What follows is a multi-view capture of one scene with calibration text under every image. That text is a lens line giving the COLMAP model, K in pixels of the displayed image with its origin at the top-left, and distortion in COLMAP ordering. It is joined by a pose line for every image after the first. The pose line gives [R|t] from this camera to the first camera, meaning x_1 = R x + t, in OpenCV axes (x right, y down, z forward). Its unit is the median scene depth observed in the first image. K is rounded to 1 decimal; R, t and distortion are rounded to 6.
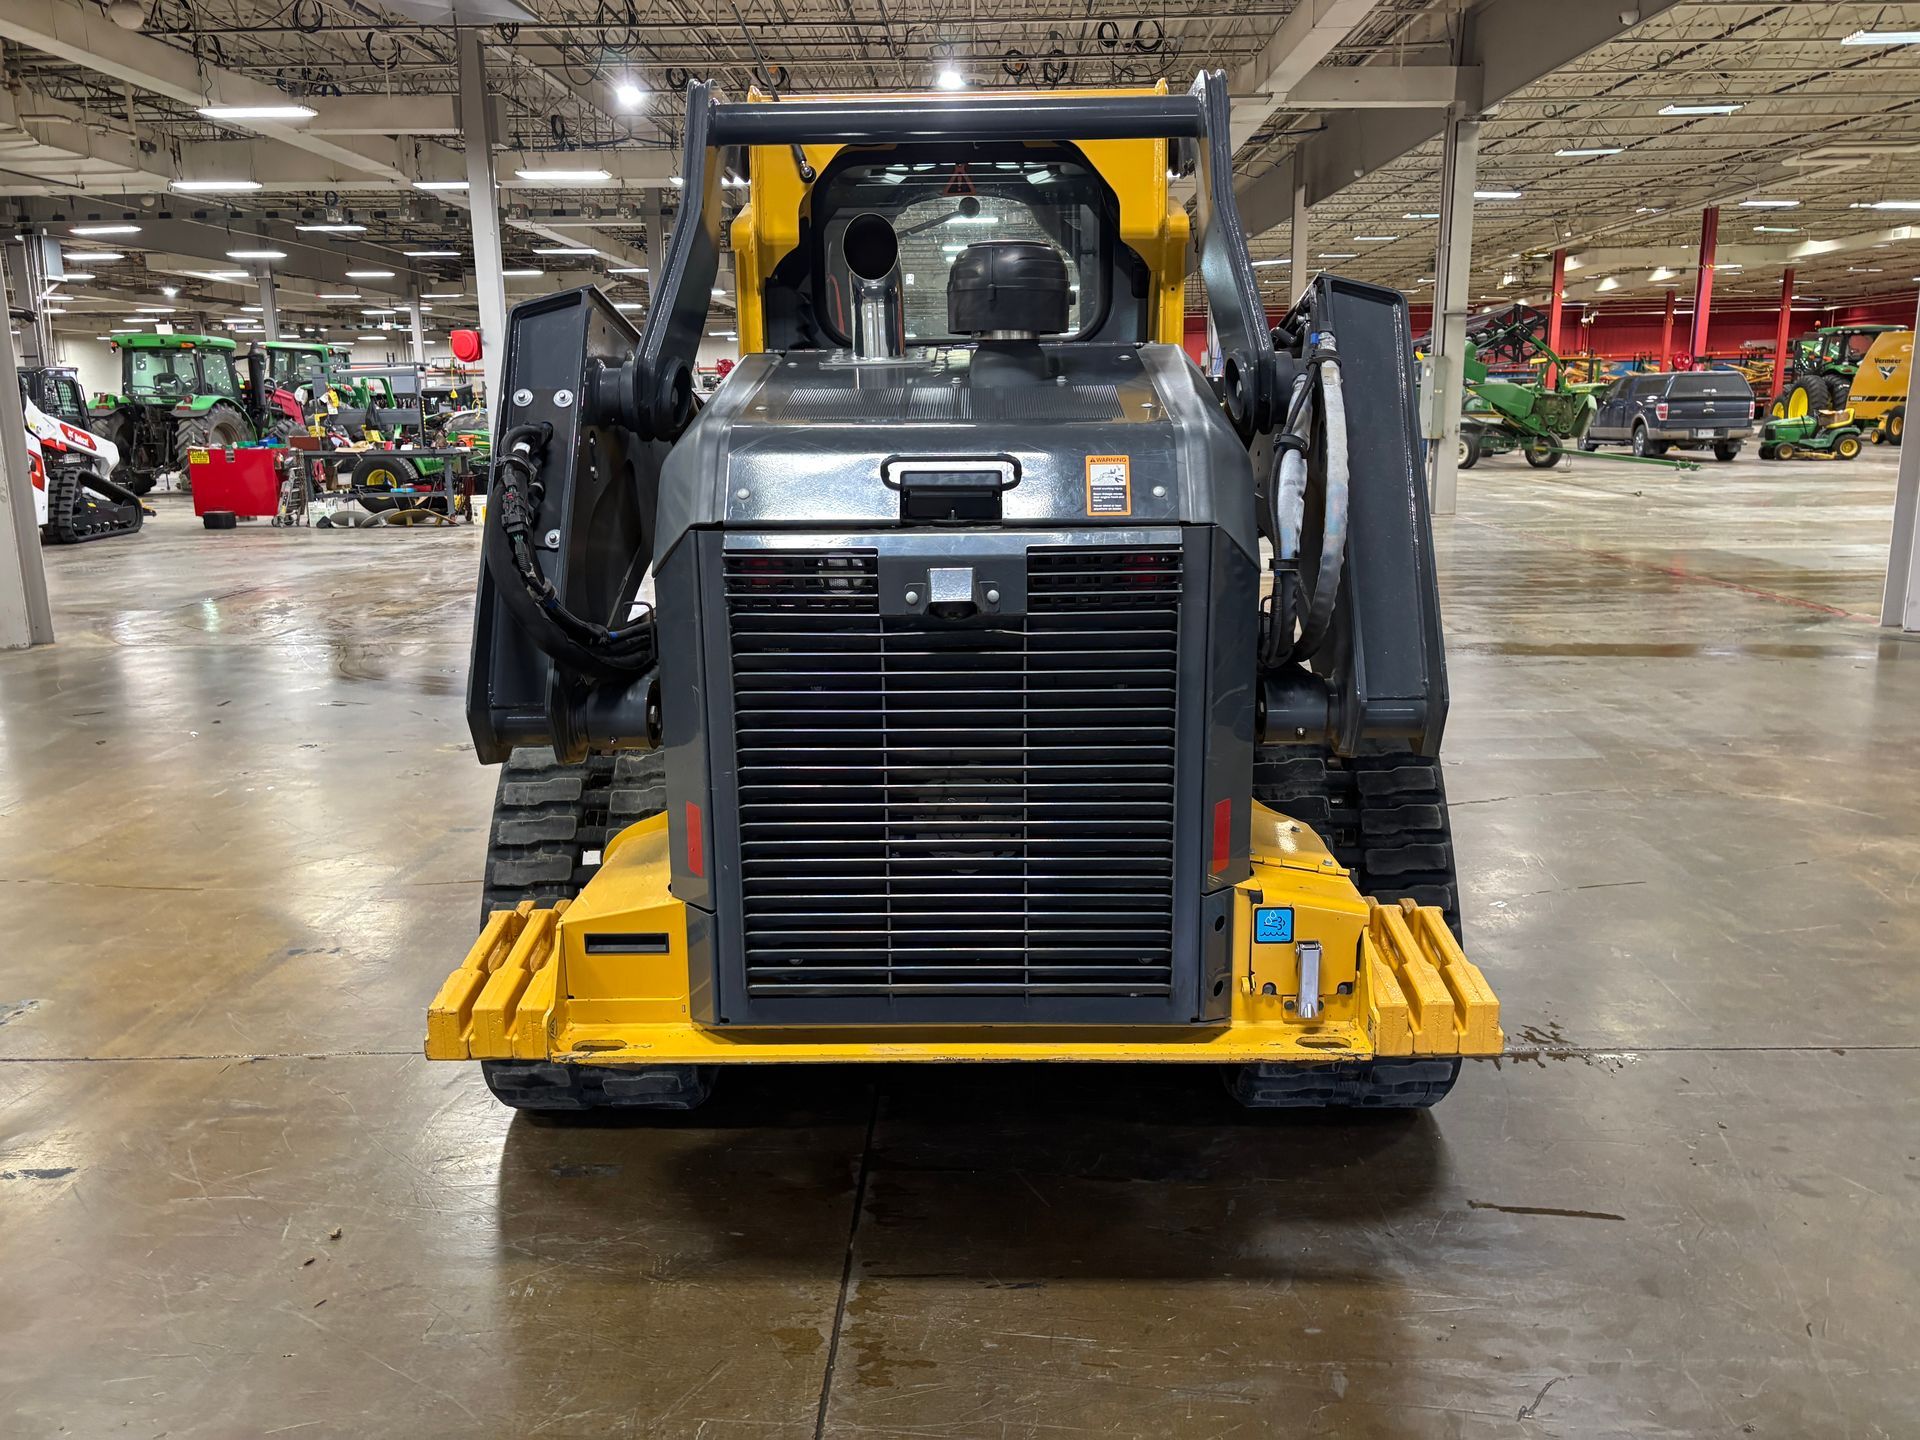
lens RADIAL K [[1447.2, 0, 960.0], [0, 1447.2, 720.0], [0, 0, 1]] dist [0.064315, -0.080806]
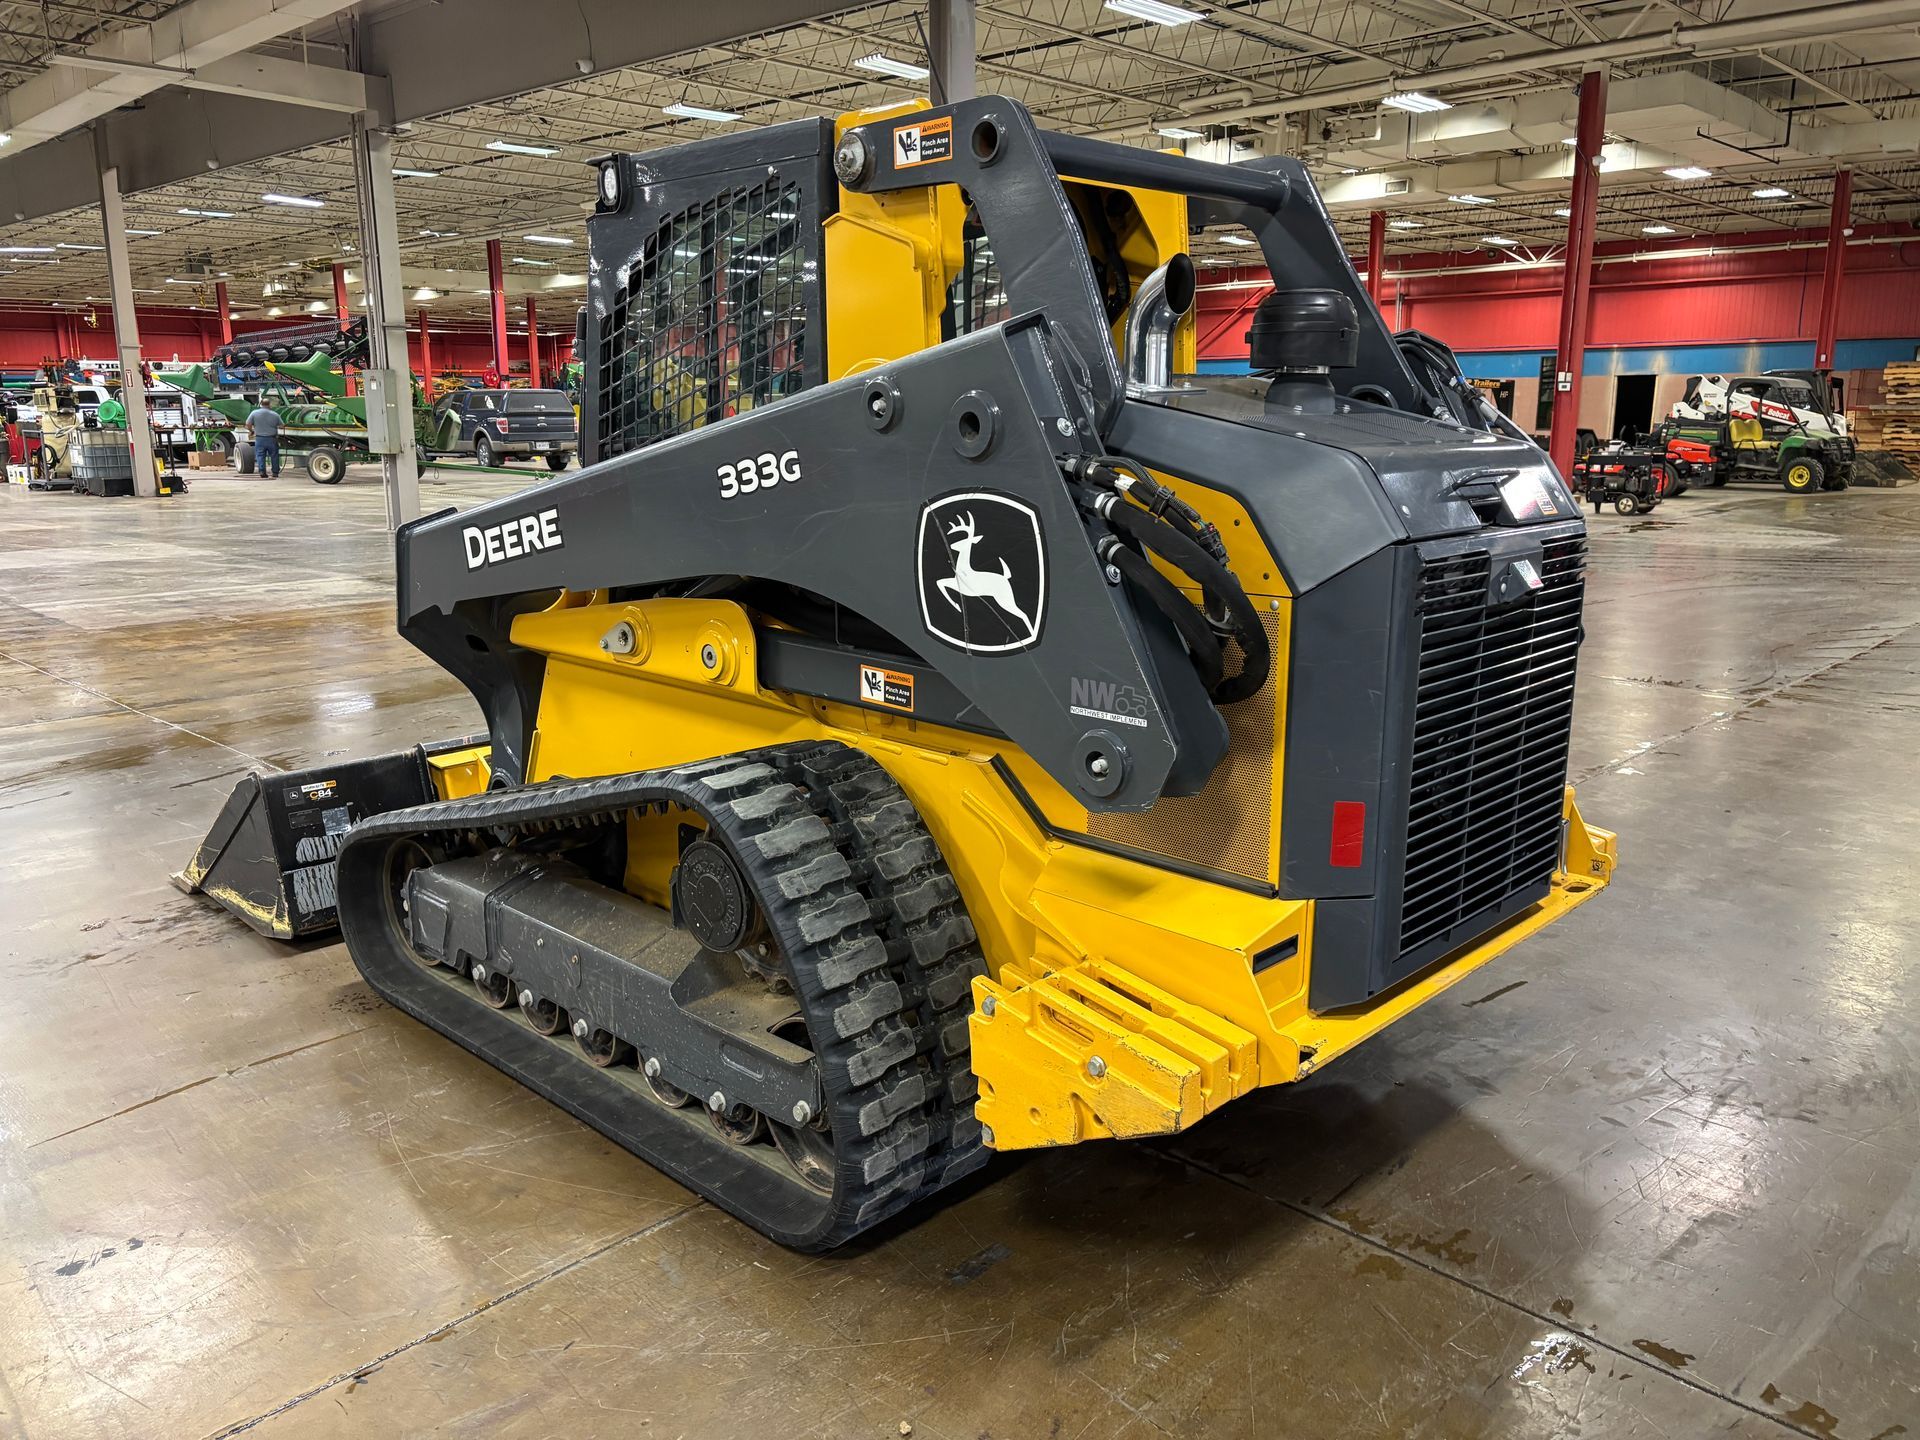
lens RADIAL K [[1417.5, 0, 960.0], [0, 1417.5, 720.0], [0, 0, 1]] dist [0.108600, -0.123265]
pose [[0.685450, -0.145696, 0.713394, -0.141681], [0.148969, 0.987112, 0.058463, -0.013461], [-0.712718, 0.066200, 0.698320, 0.058046]]
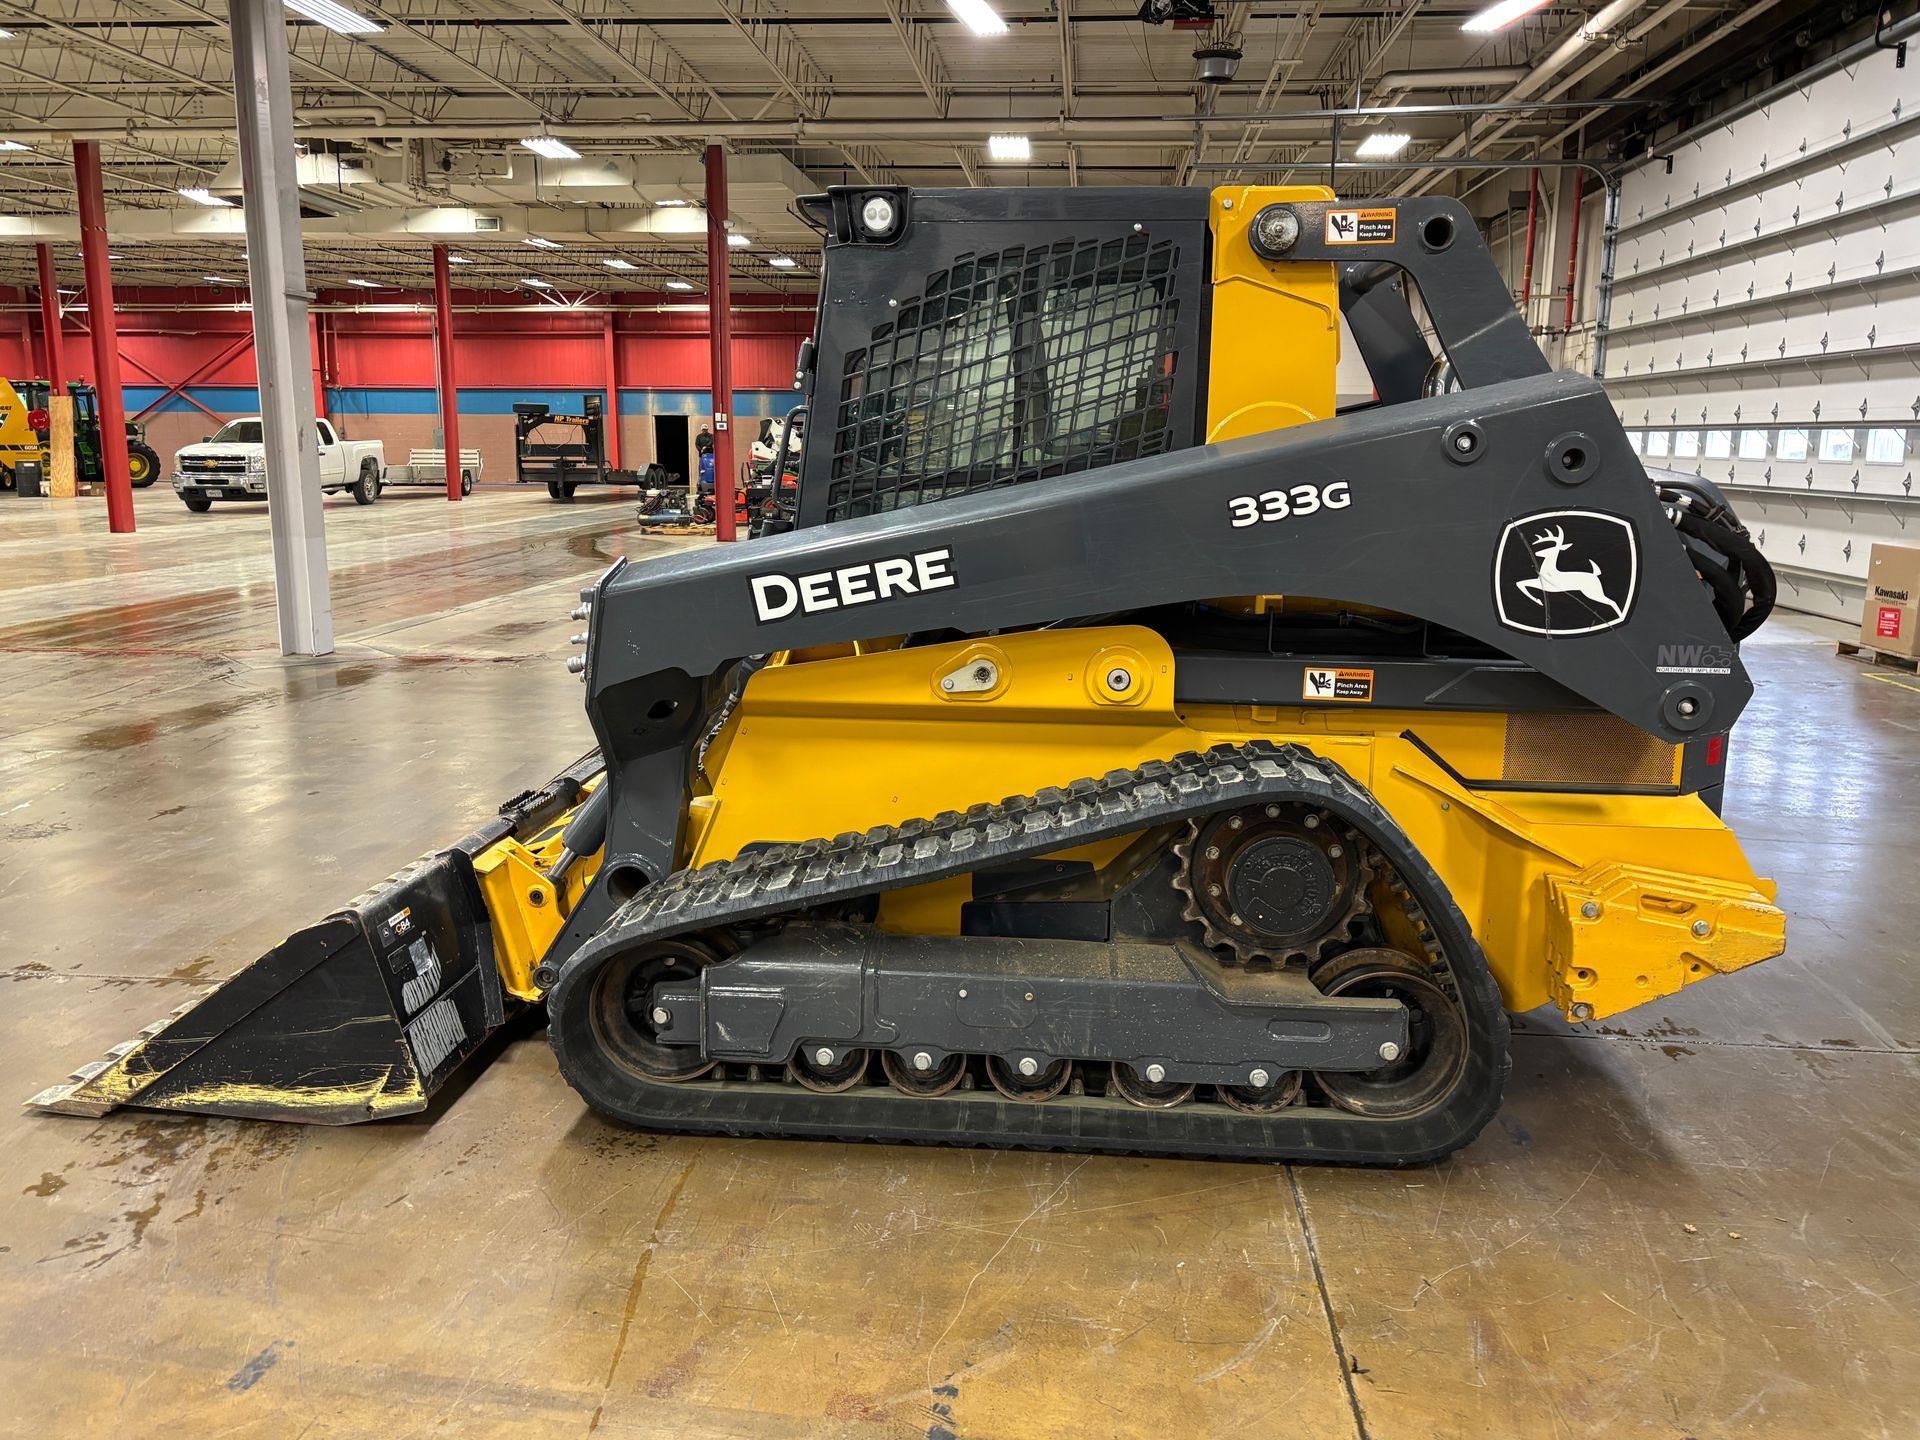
lens RADIAL K [[1436.2, 0, 944.9], [0, 1436.2, 719.8], [0, 0, 1]] dist [0.063310, -0.048506]
pose [[0.084280, -0.177980, 0.980418, -0.222437], [0.208297, 0.965328, 0.157335, -0.044748], [-0.974428, 0.190957, 0.118431, 0.203649]]
